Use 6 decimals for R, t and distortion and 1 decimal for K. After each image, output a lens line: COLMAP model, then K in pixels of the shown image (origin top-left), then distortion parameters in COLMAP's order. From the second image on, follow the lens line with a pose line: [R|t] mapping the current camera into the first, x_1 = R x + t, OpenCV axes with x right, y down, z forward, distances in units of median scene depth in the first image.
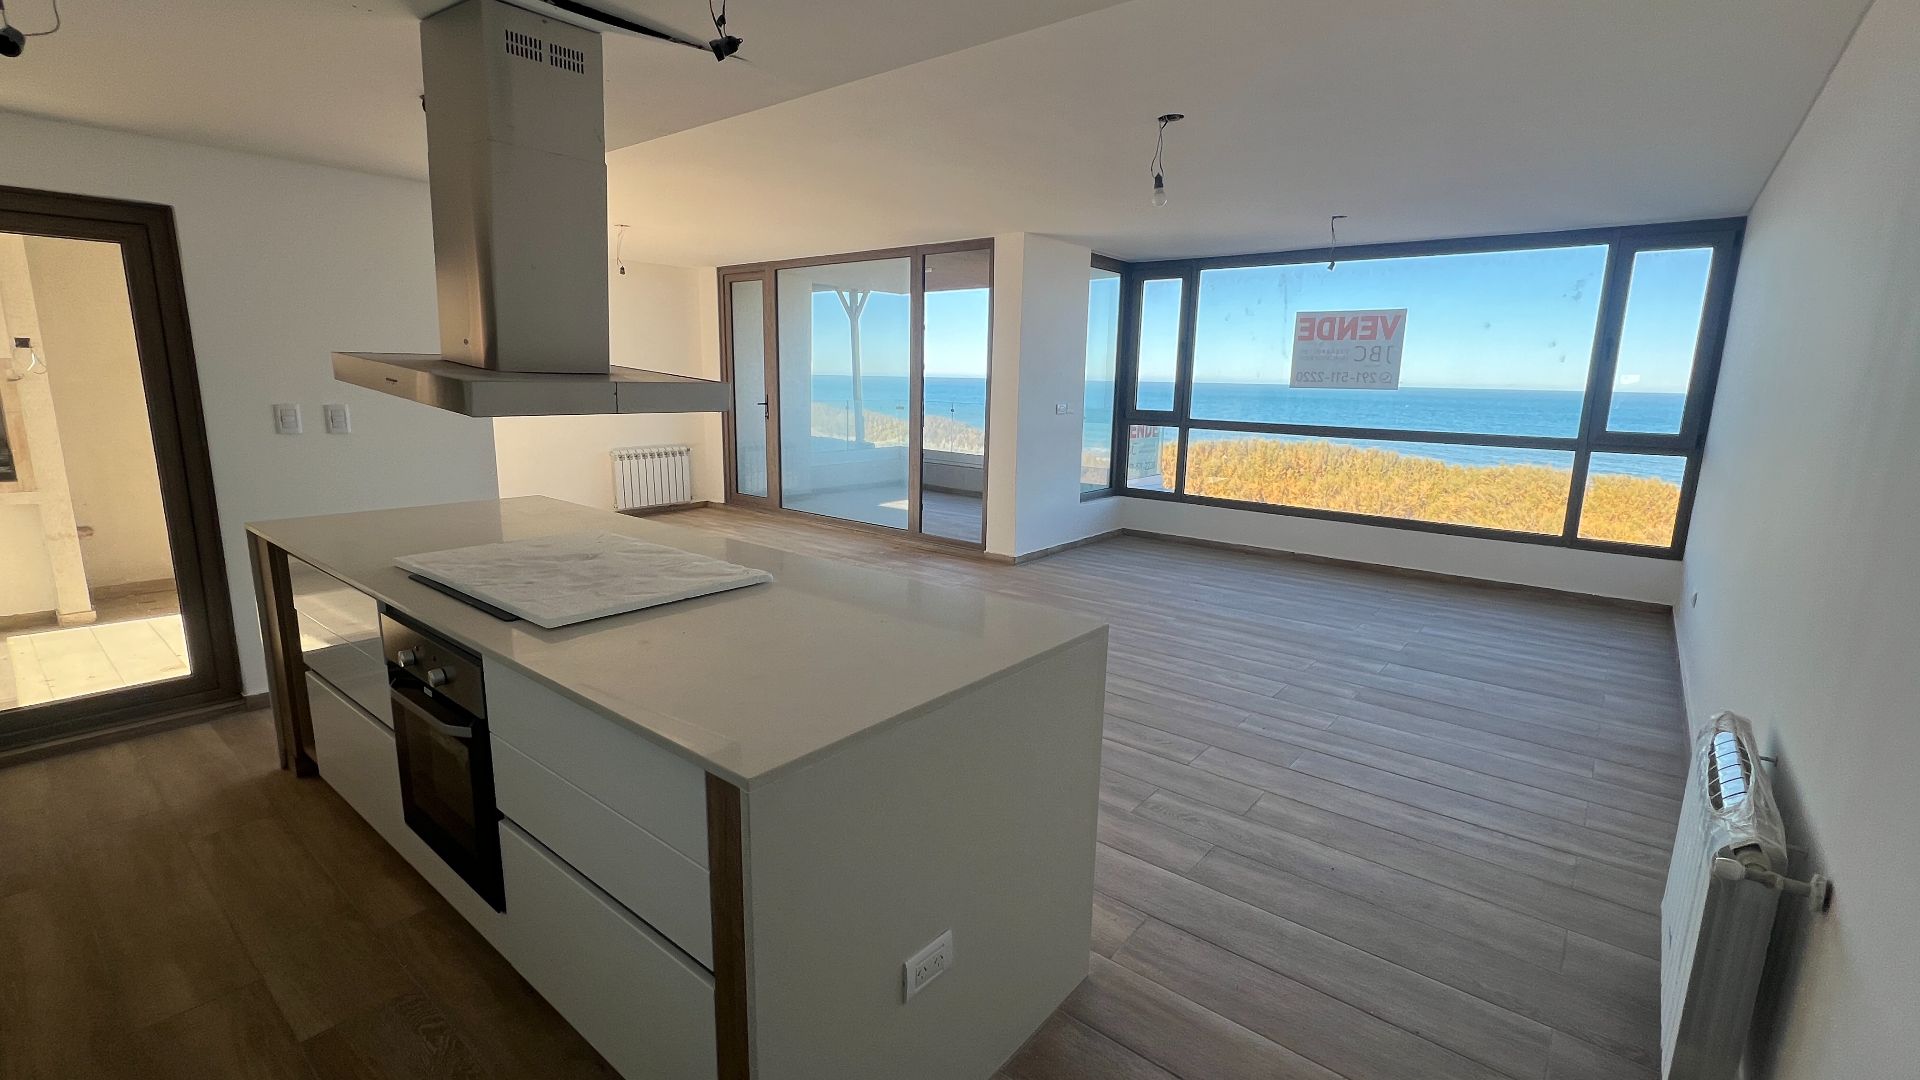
lens RADIAL K [[831.6, 0, 954.5], [0, 831.6, 540.8], [0, 0, 1]] dist [0.000529, 0.000002]
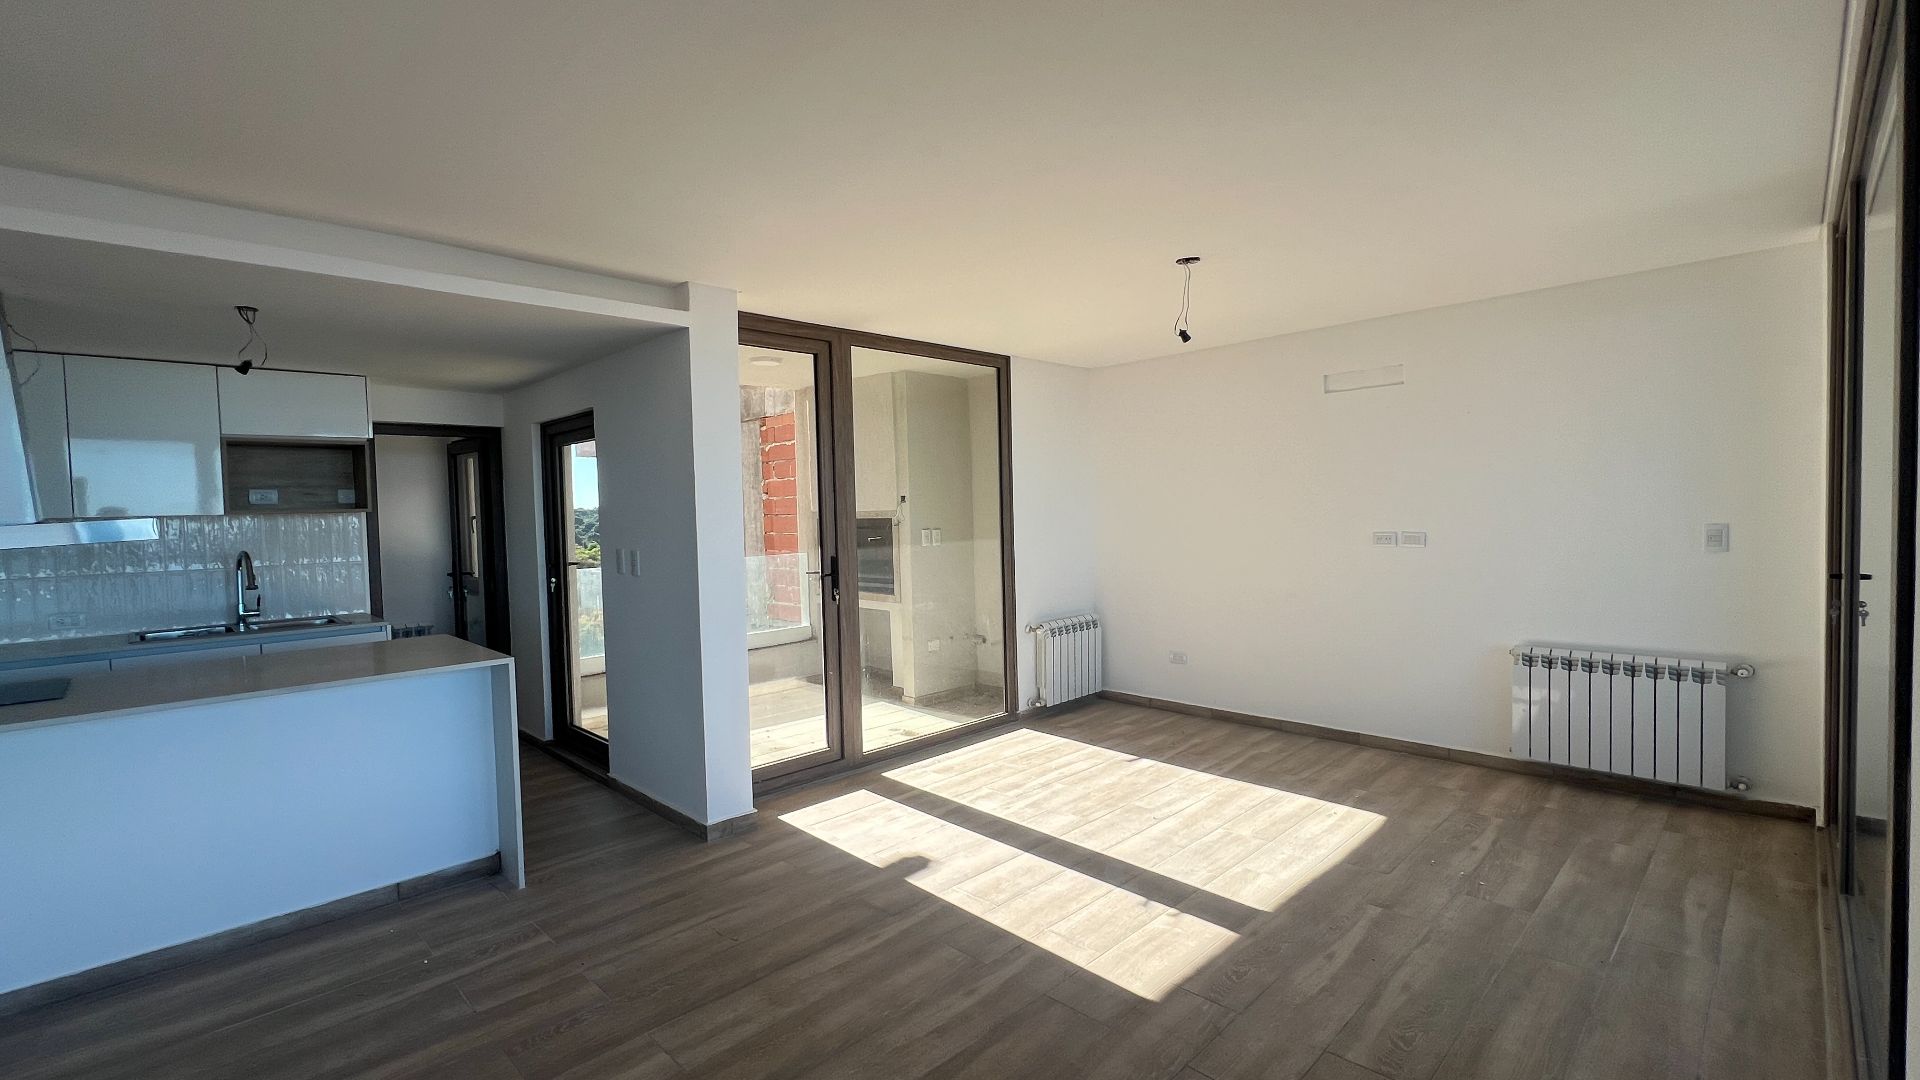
lens RADIAL K [[831.6, 0, 957.7], [0, 831.6, 541.4], [0, 0, 1]] dist [0.000529, 0.000002]
pose [[-0.110510, 0.021252, -0.993648, 0.157518], [-0.168571, 0.984885, 0.039812, -0.137969], [0.979475, 0.171900, -0.105257, 0.715614]]
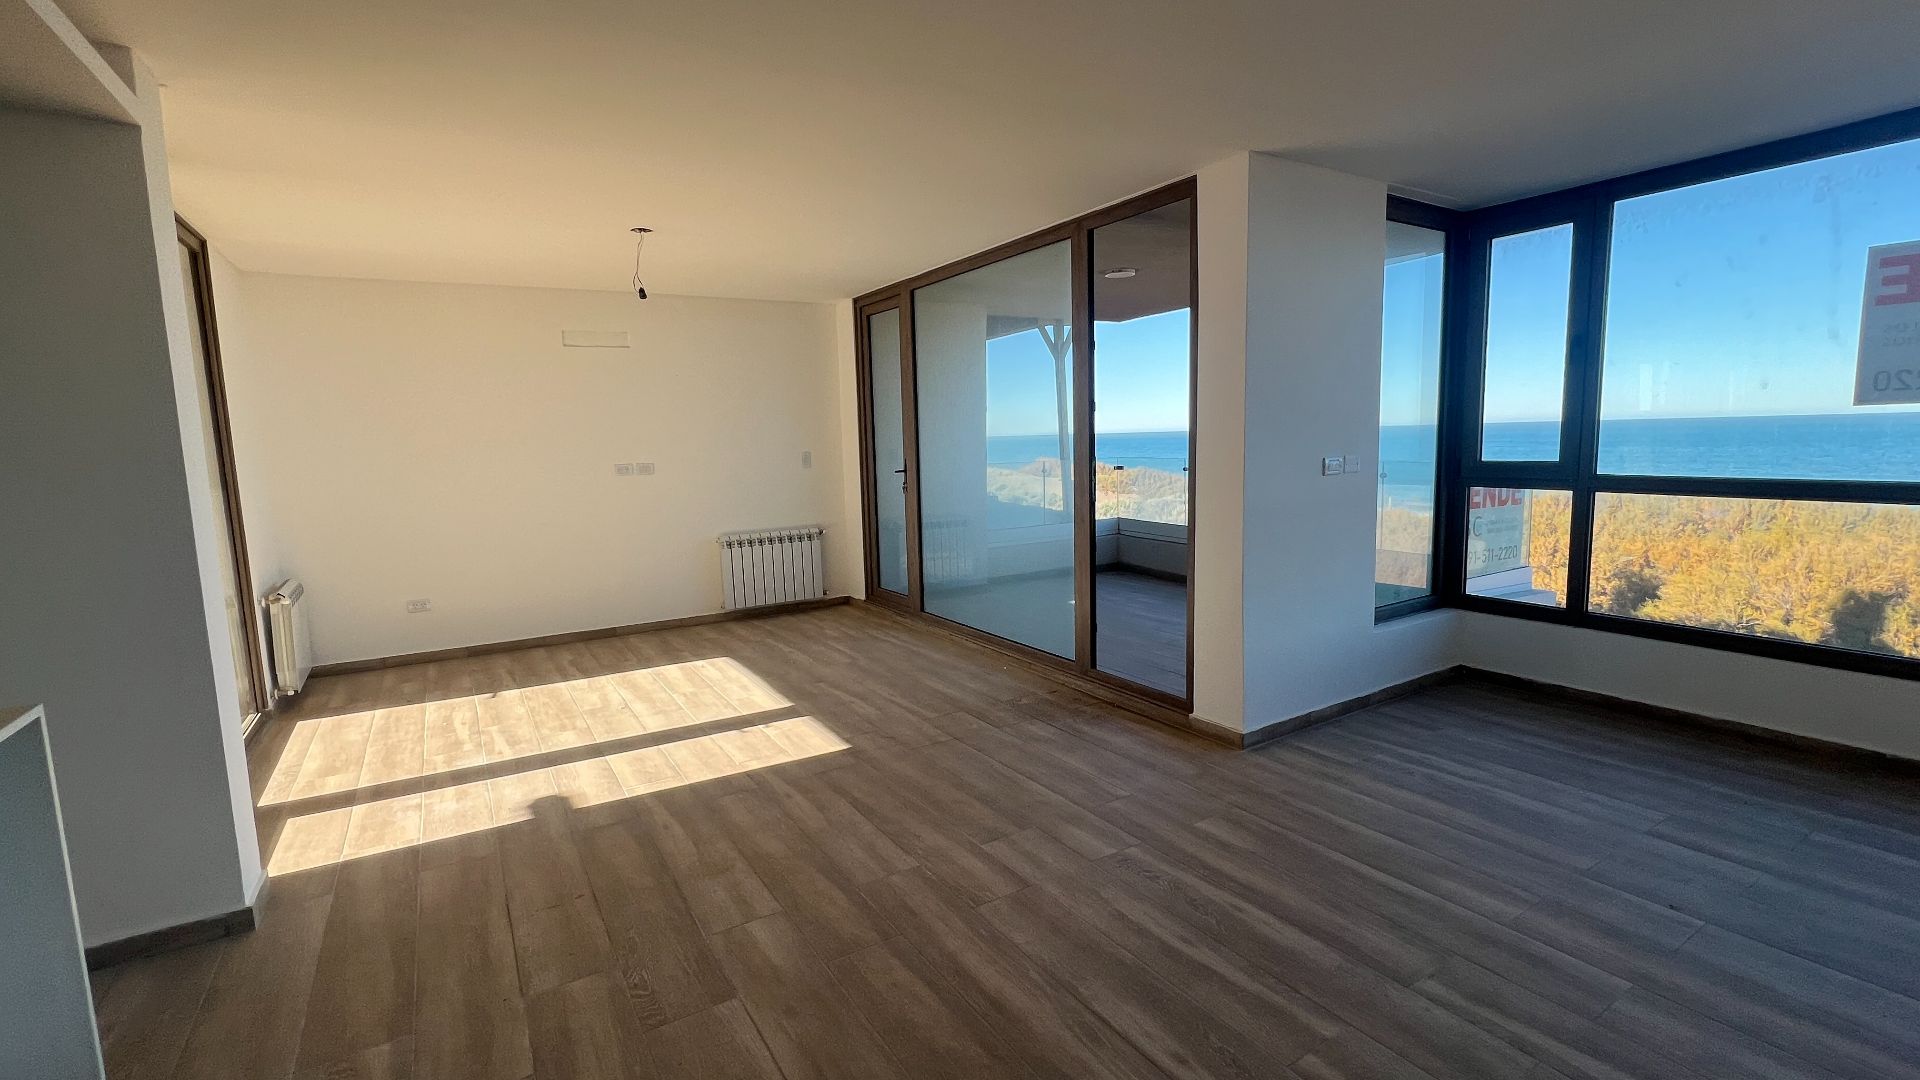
lens RADIAL K [[831.6, 0, 955.1], [0, 831.6, 536.4], [0, 0, 1]] dist [0.000529, 0.000002]
pose [[0.945104, -0.006727, -0.326701, 0.060897], [-0.017491, 0.997313, -0.071133, -0.057409], [0.326302, 0.072942, 0.942447, 0.336174]]
